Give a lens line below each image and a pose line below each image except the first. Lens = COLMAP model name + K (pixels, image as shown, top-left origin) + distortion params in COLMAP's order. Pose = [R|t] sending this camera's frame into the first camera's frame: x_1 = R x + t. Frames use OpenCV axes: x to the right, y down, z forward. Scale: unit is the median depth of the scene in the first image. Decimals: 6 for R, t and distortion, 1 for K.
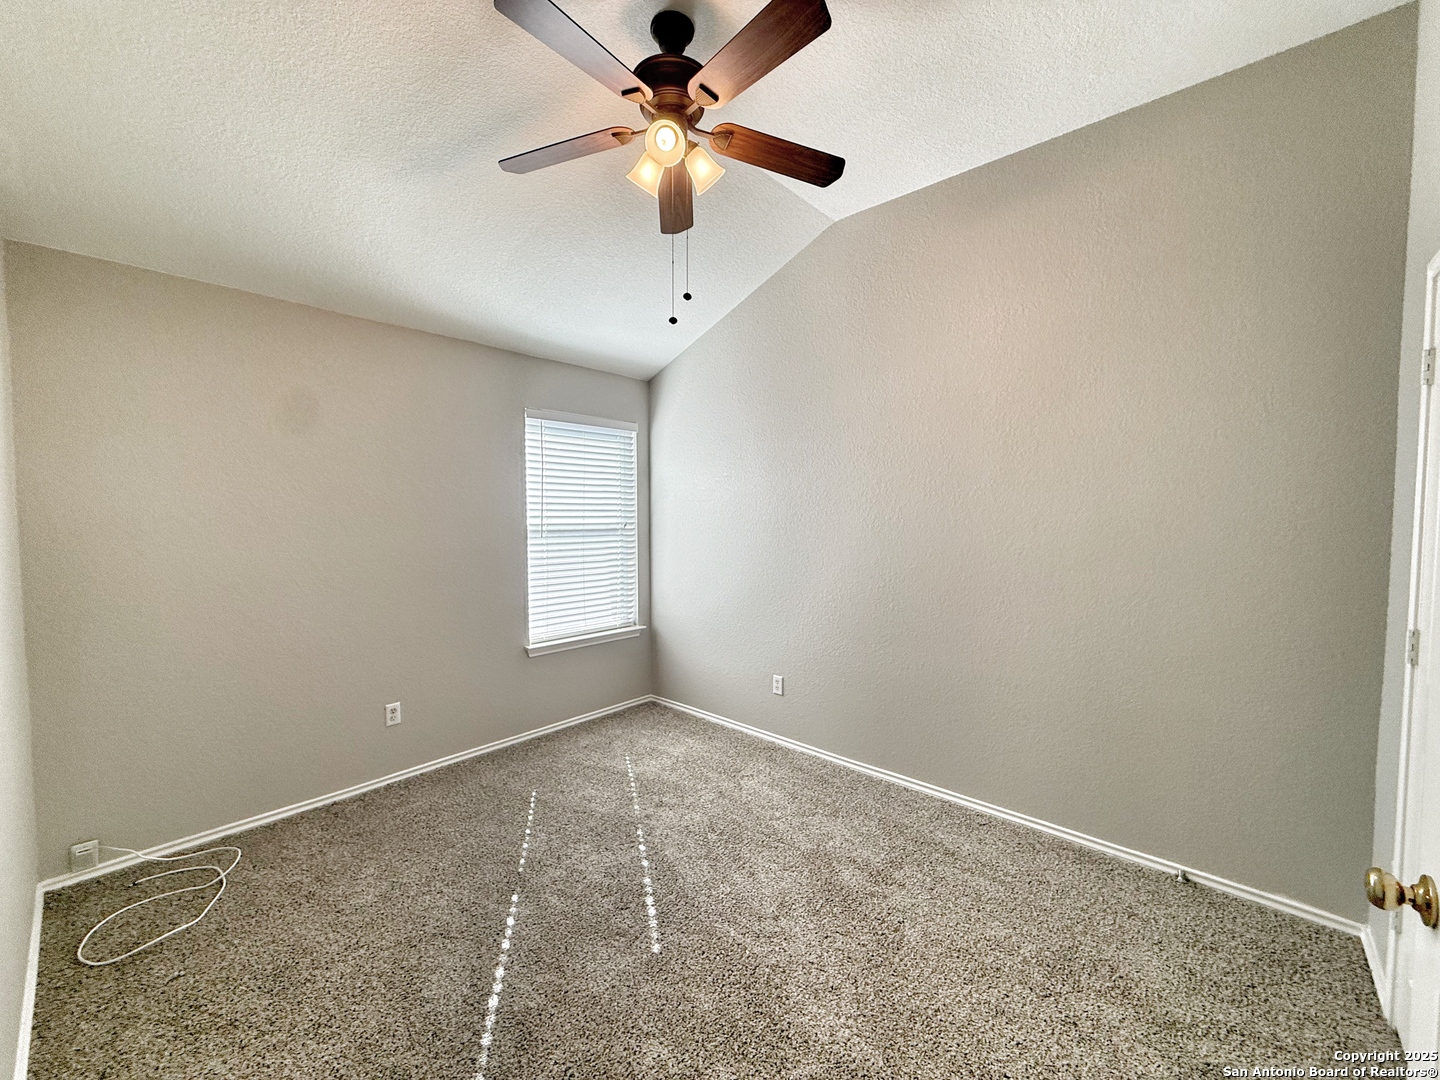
lens RADIAL K [[572.4, 0, 715.7], [0, 572.4, 538.4], [0, 0, 1]] dist [-0.000313, -0.000148]
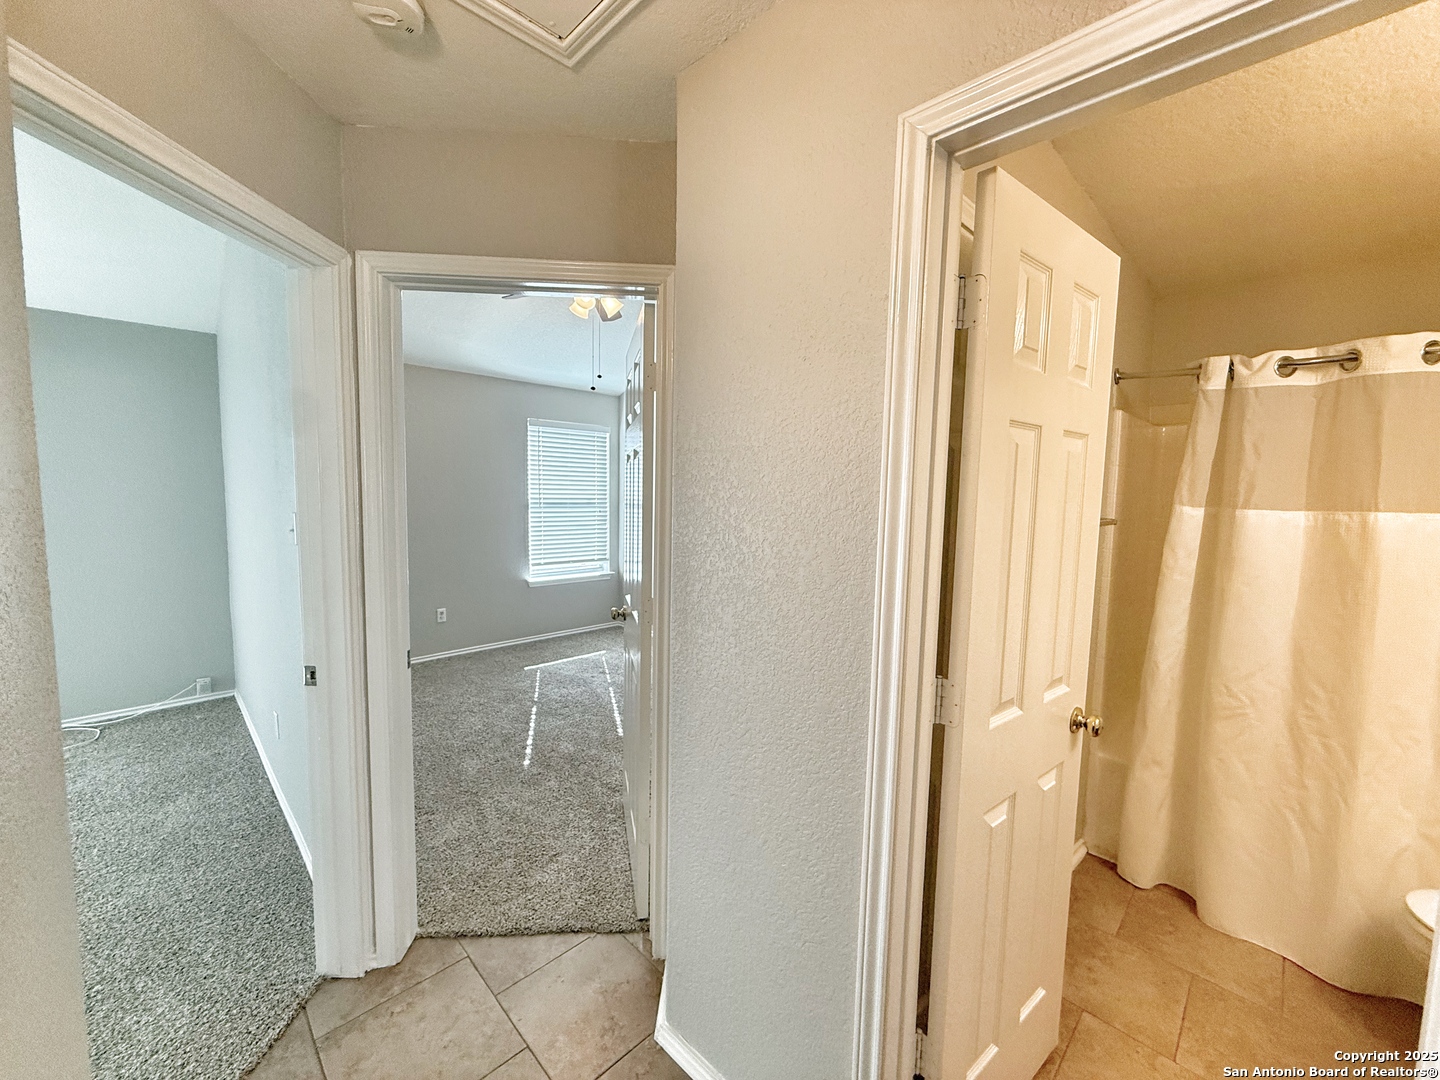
lens RADIAL K [[582.3, 0, 725.1], [0, 582.3, 538.1], [0, 0, 1]] dist [-0.002253, -0.000748]
pose [[0.998795, 0.019946, -0.044832, 0.258094], [-0.018229, 0.999097, 0.038386, 0.011565], [0.045557, -0.037523, 0.998257, -0.504030]]
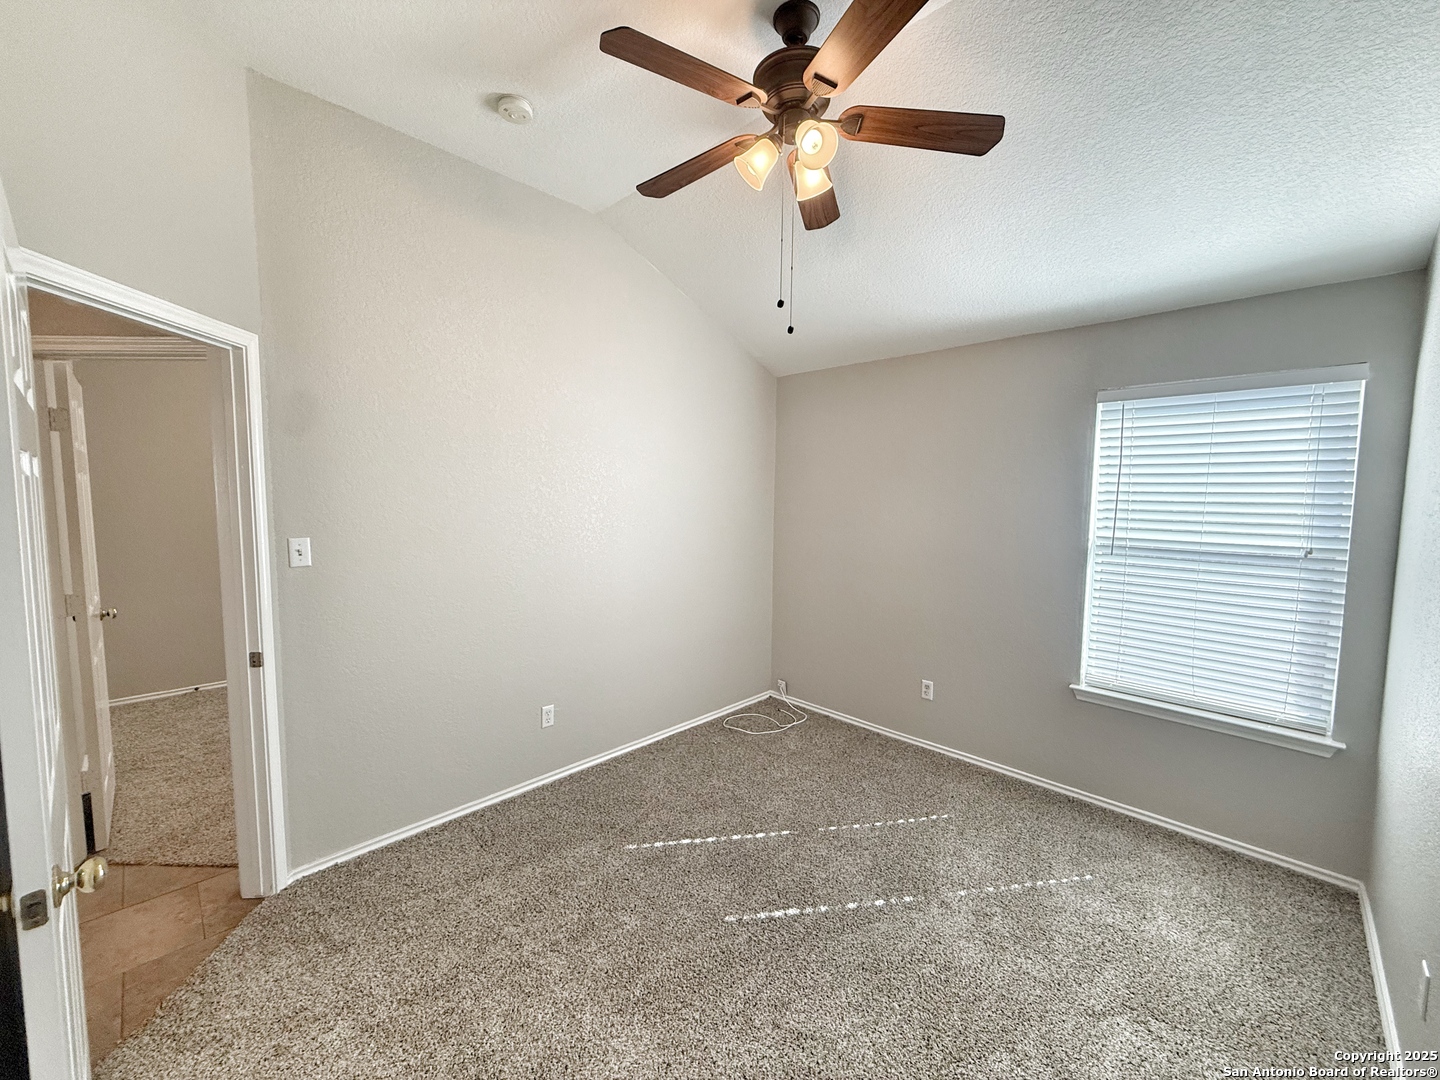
lens RADIAL K [[582.3, 0, 725.1], [0, 582.3, 538.1], [0, 0, 1]] dist [-0.002253, -0.000748]
pose [[-0.042833, 0.078844, -0.995966, 0.520133], [-0.057807, 0.995016, 0.081255, -0.060915], [0.997408, 0.061054, -0.038062, 0.531877]]
